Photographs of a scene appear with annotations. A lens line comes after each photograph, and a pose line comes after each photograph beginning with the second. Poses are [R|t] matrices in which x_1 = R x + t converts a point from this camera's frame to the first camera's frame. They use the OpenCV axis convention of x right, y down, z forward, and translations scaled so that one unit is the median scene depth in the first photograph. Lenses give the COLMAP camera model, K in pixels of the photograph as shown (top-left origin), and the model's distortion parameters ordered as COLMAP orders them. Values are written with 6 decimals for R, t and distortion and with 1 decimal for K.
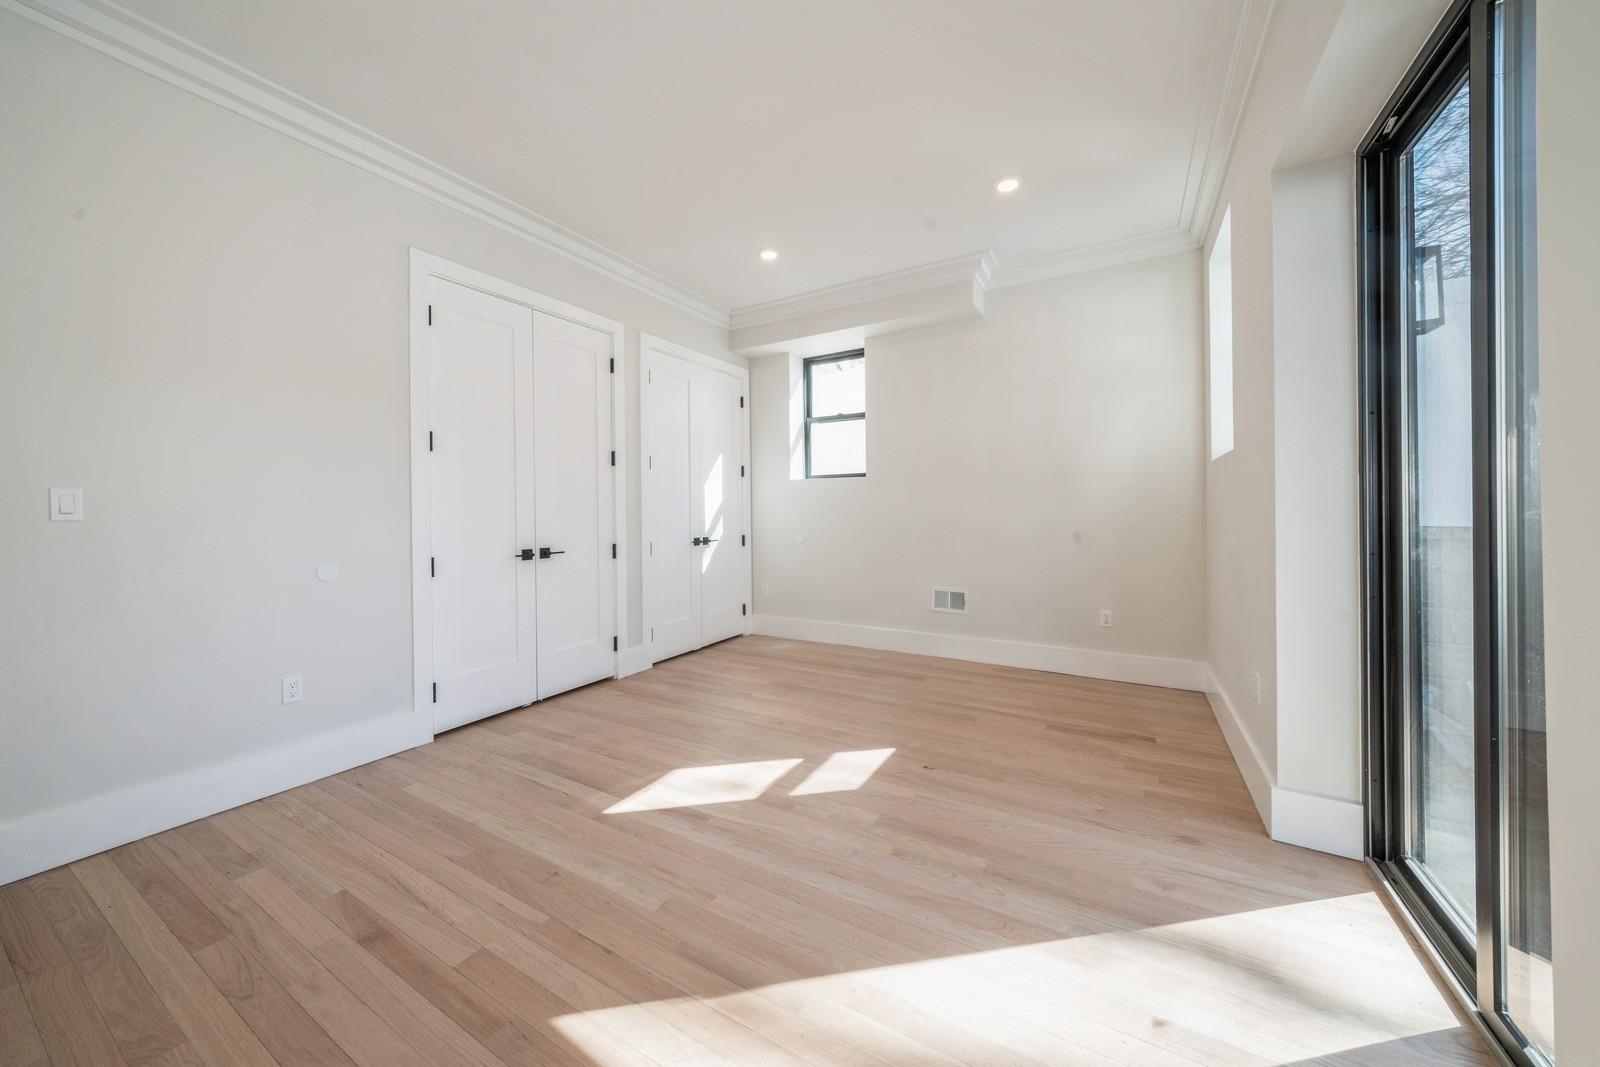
lens RADIAL K [[554.0, 0, 805.1], [0, 554.0, 517.8], [0, 0, 1]] dist [-0.005530, 0.000152]
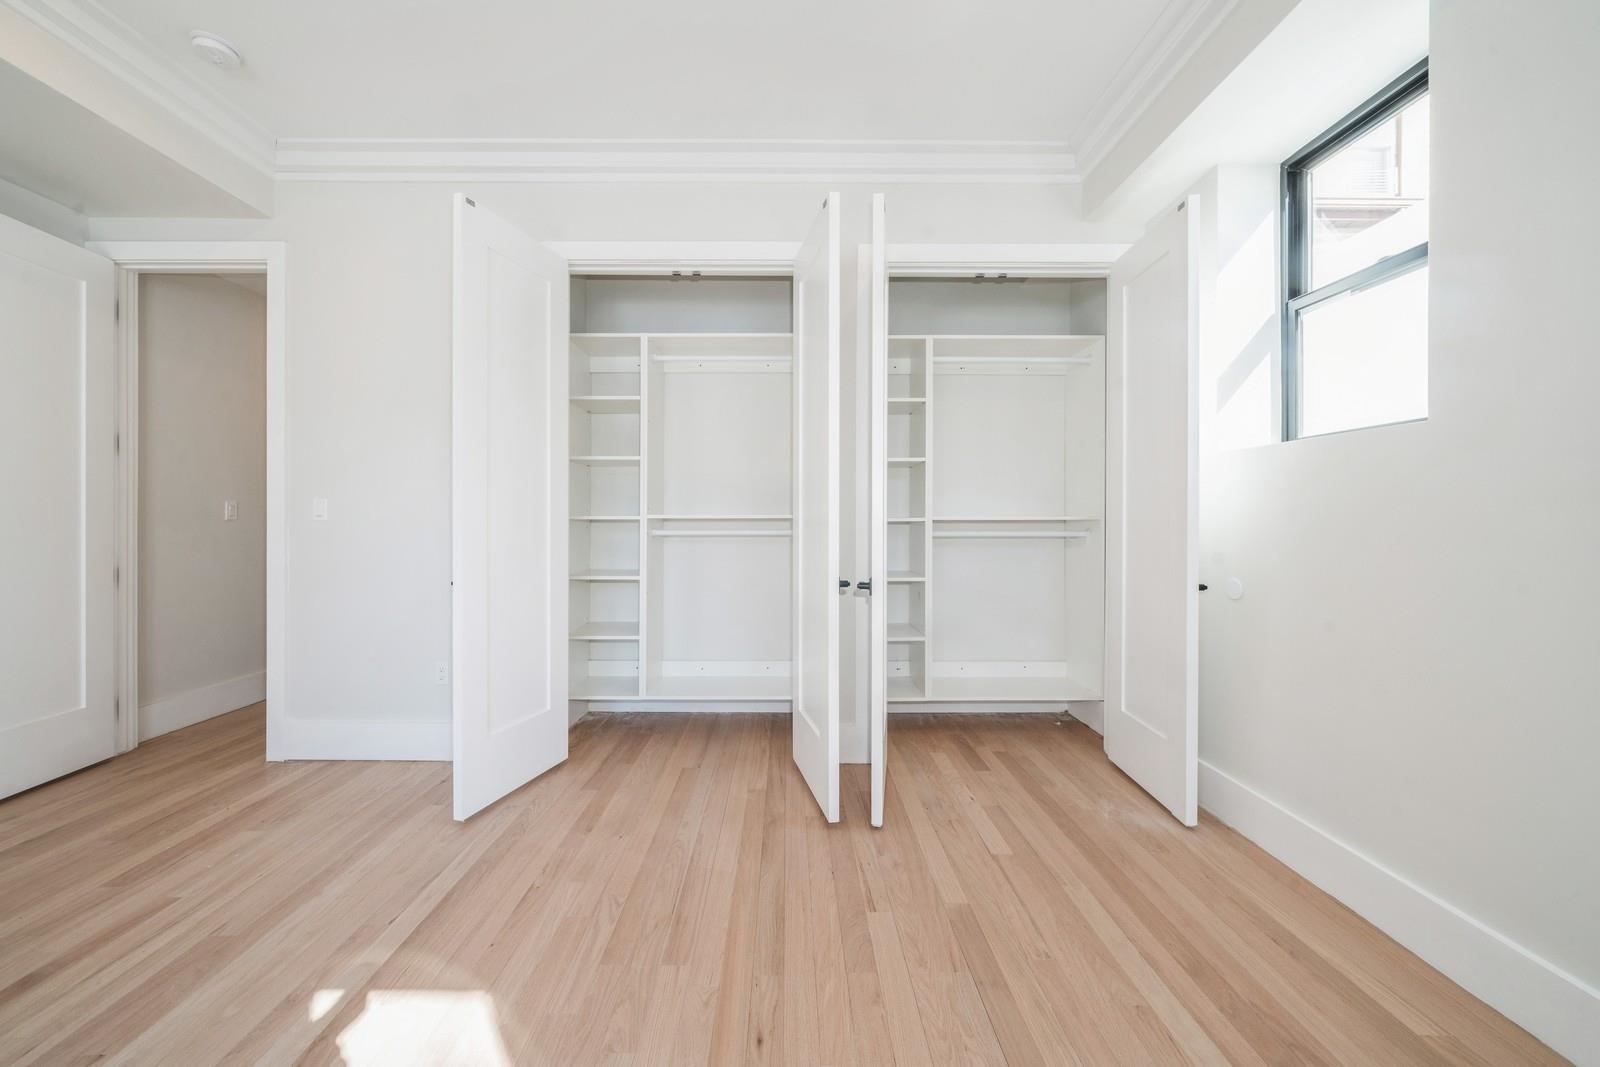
lens RADIAL K [[554.0, 0, 791.7], [0, 554.0, 527.9], [0, 0, 1]] dist [-0.005530, 0.000152]
pose [[0.494346, 0.023866, -0.868937, 0.341998], [-0.015823, 0.999704, 0.018456, -0.015071], [0.869121, 0.004626, 0.494578, 0.911702]]
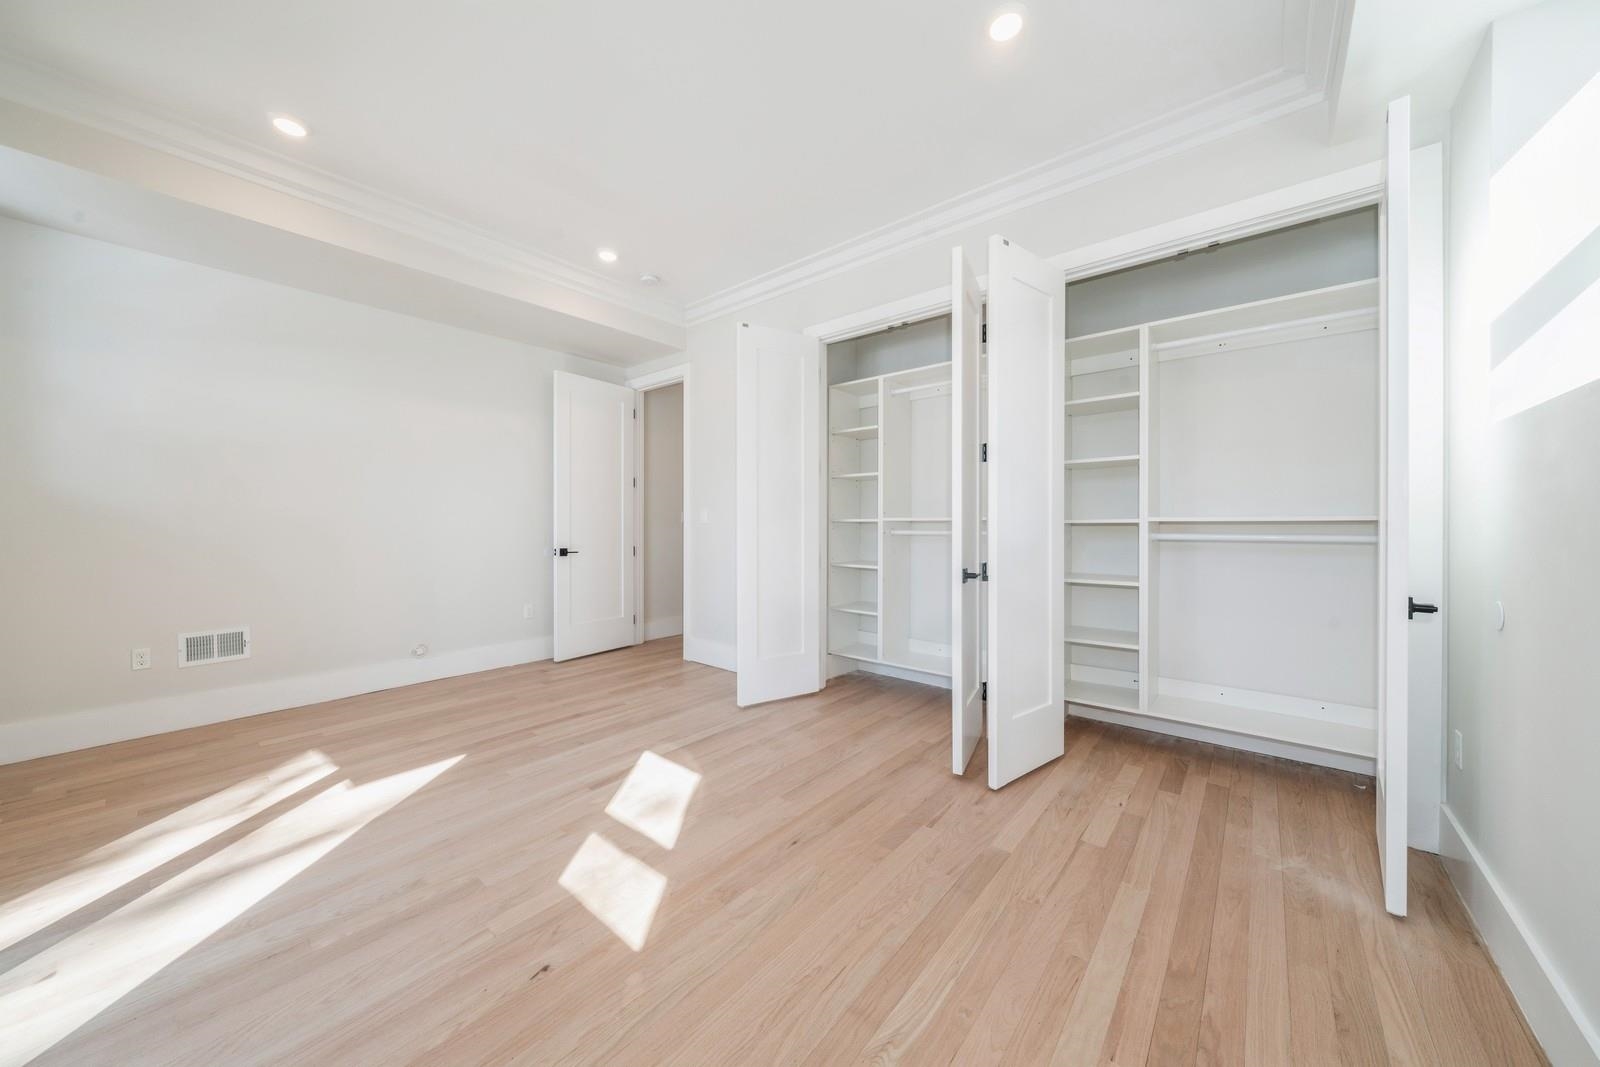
lens RADIAL K [[554.0, 0, 788.6], [0, 554.0, 536.4], [0, 0, 1]] dist [-0.005530, 0.000152]
pose [[-0.199705, 0.034119, -0.979262, 0.652232], [-0.007792, 0.999307, 0.036407, -0.019110], [0.979825, 0.014901, -0.199301, 1.243195]]
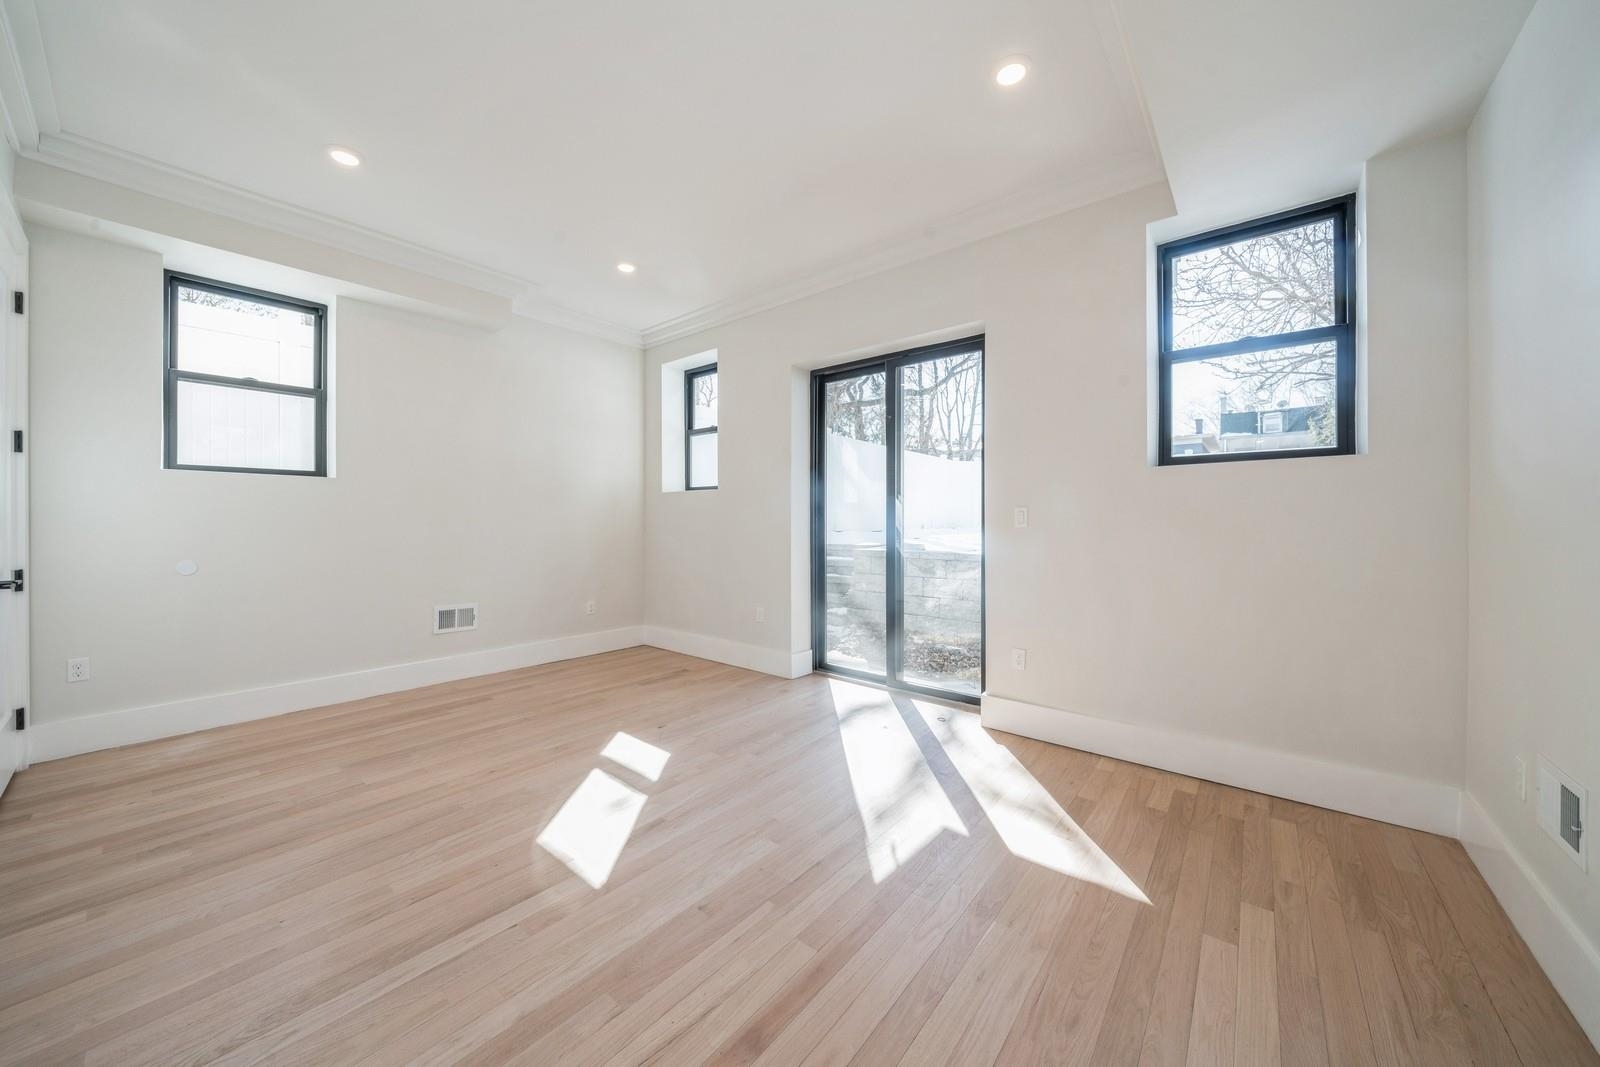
lens RADIAL K [[554.0, 0, 784.3], [0, 554.0, 518.1], [0, 0, 1]] dist [-0.005530, 0.000152]
pose [[0.188805, 0.014803, 0.981903, -0.879171], [0.012029, 0.999776, -0.017386, 0.004366], [-0.981941, 0.015094, 0.188585, 0.441735]]
